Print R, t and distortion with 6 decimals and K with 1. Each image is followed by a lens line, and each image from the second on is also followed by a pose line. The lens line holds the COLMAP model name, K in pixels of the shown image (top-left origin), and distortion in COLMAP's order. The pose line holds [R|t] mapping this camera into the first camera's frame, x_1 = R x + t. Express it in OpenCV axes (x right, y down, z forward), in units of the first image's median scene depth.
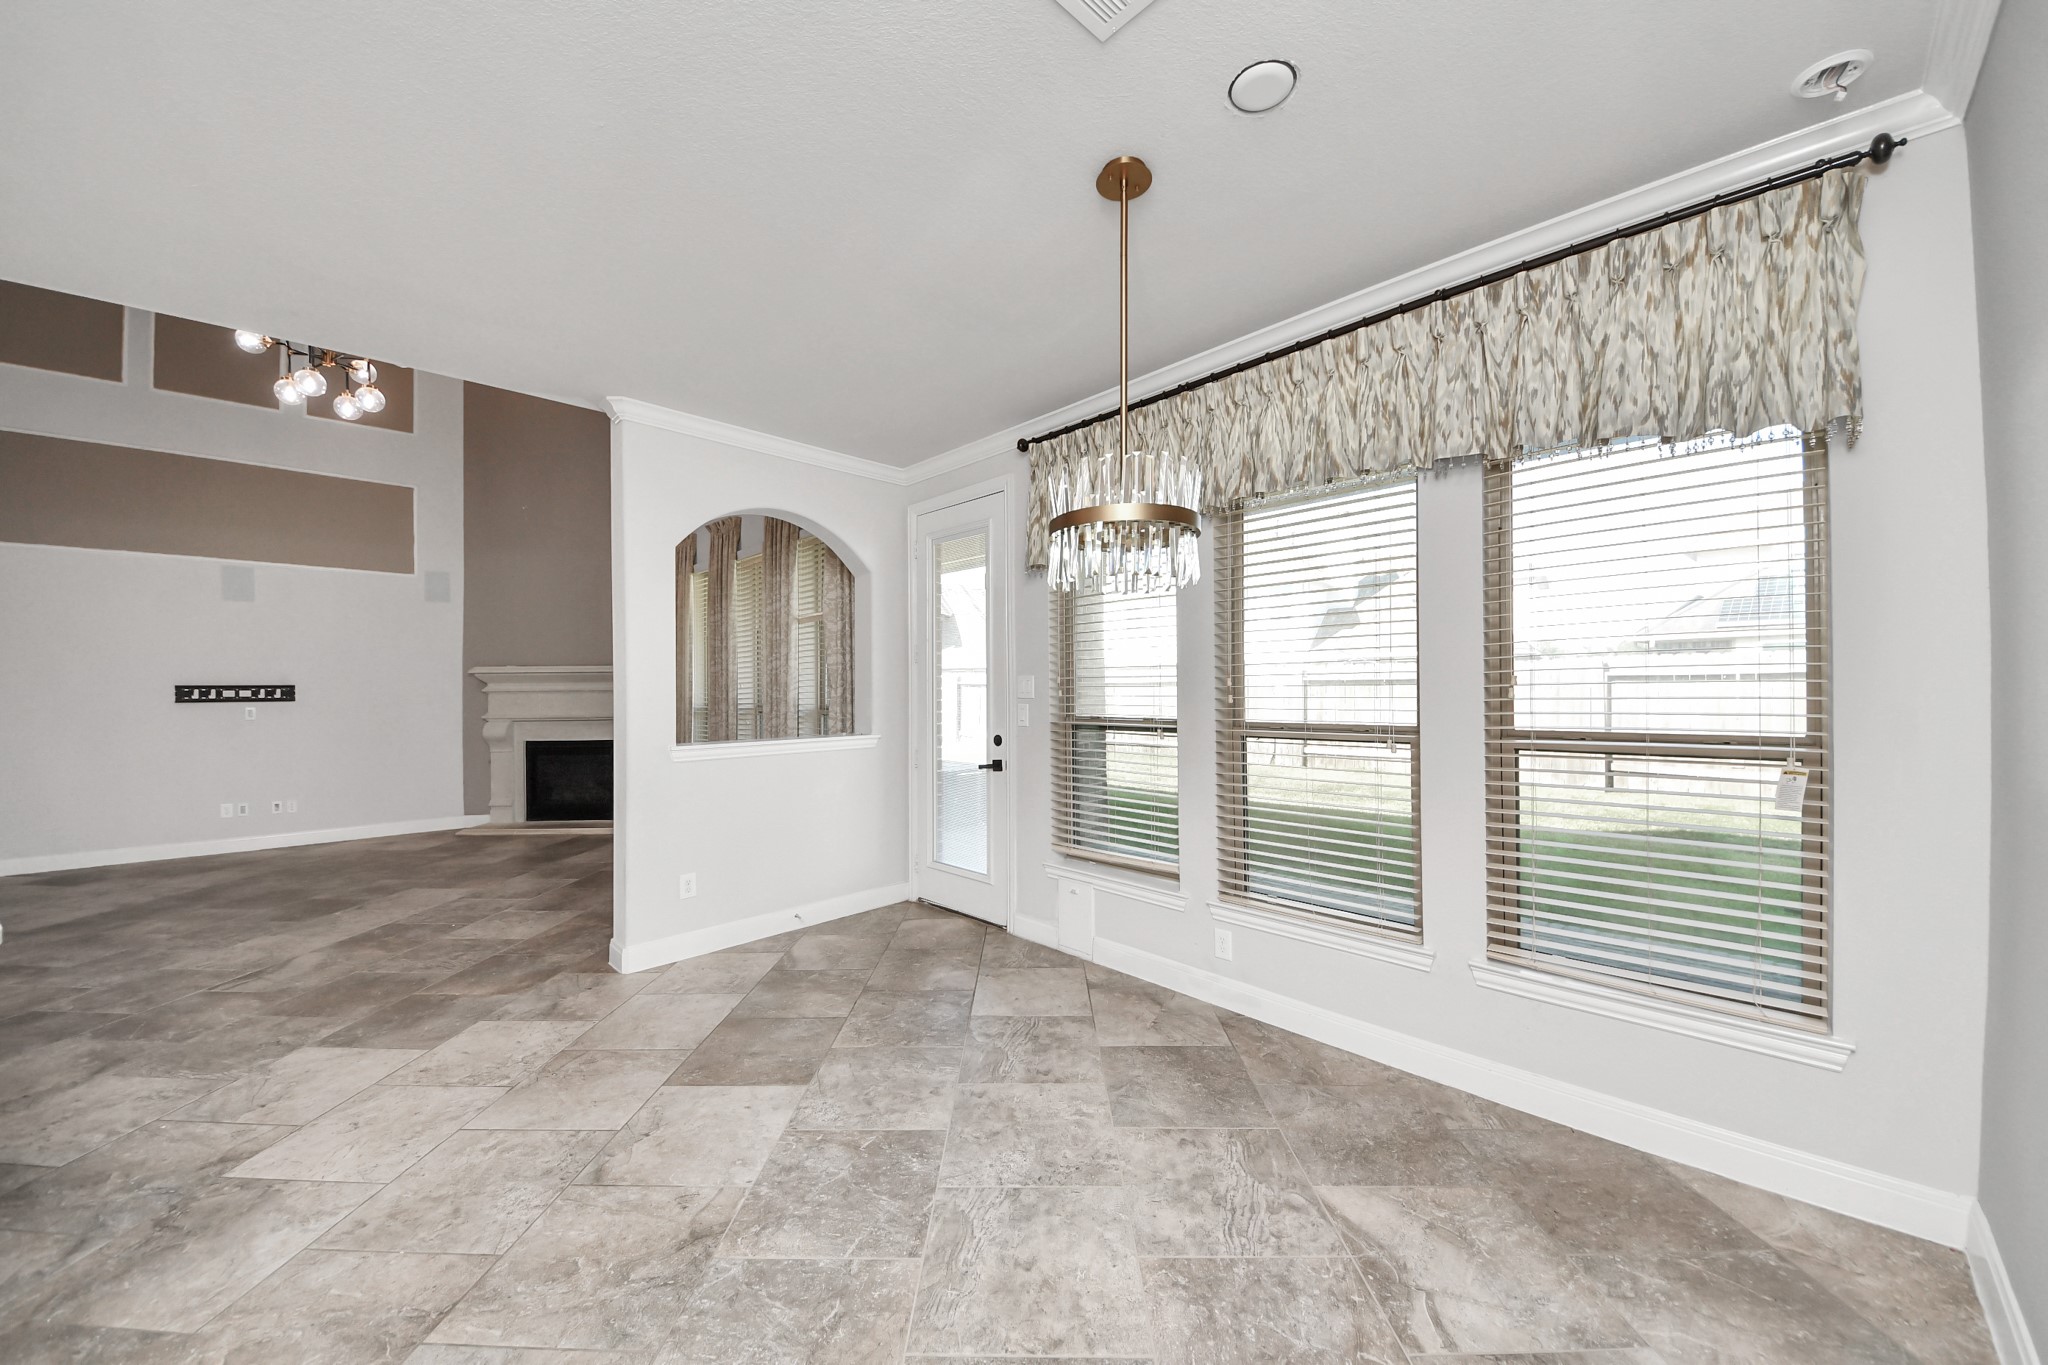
lens RADIAL K [[735.7, 0, 1012.7], [0, 735.7, 694.8], [0, 0, 1]] dist [-0.001583, -0.006639]
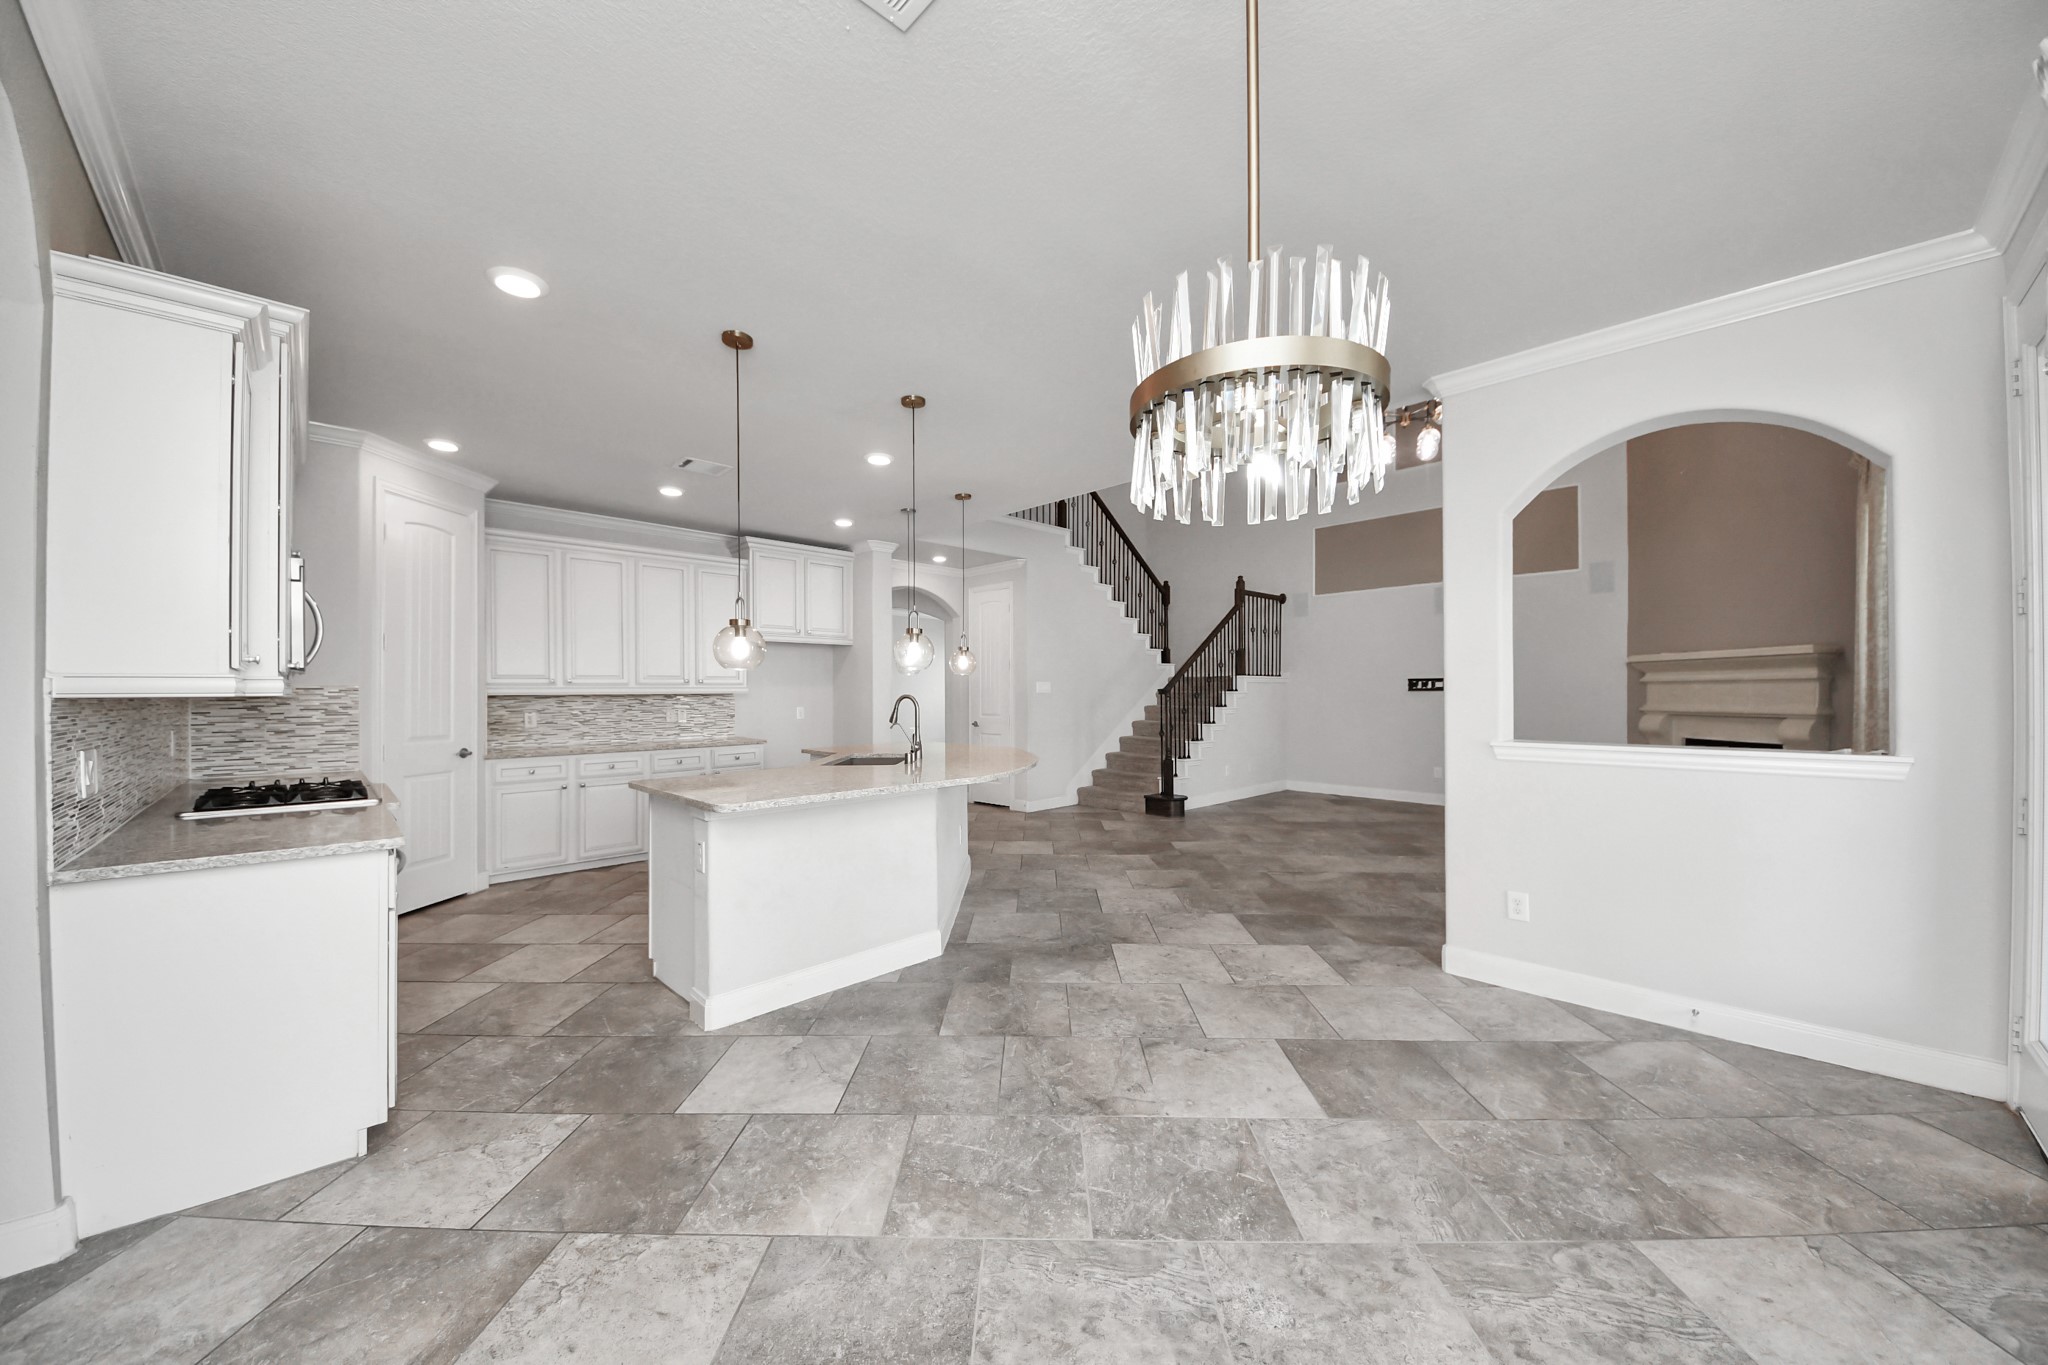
lens RADIAL K [[715.4, 0, 1022.5], [0, 715.4, 689.2], [0, 0, 1]] dist [0.035962, -0.026992]
pose [[-0.003463, 0.005881, -0.999977, 0.589559], [-0.002917, 0.999978, 0.005891, 0.003788], [0.999990, 0.002938, -0.003446, 0.614254]]
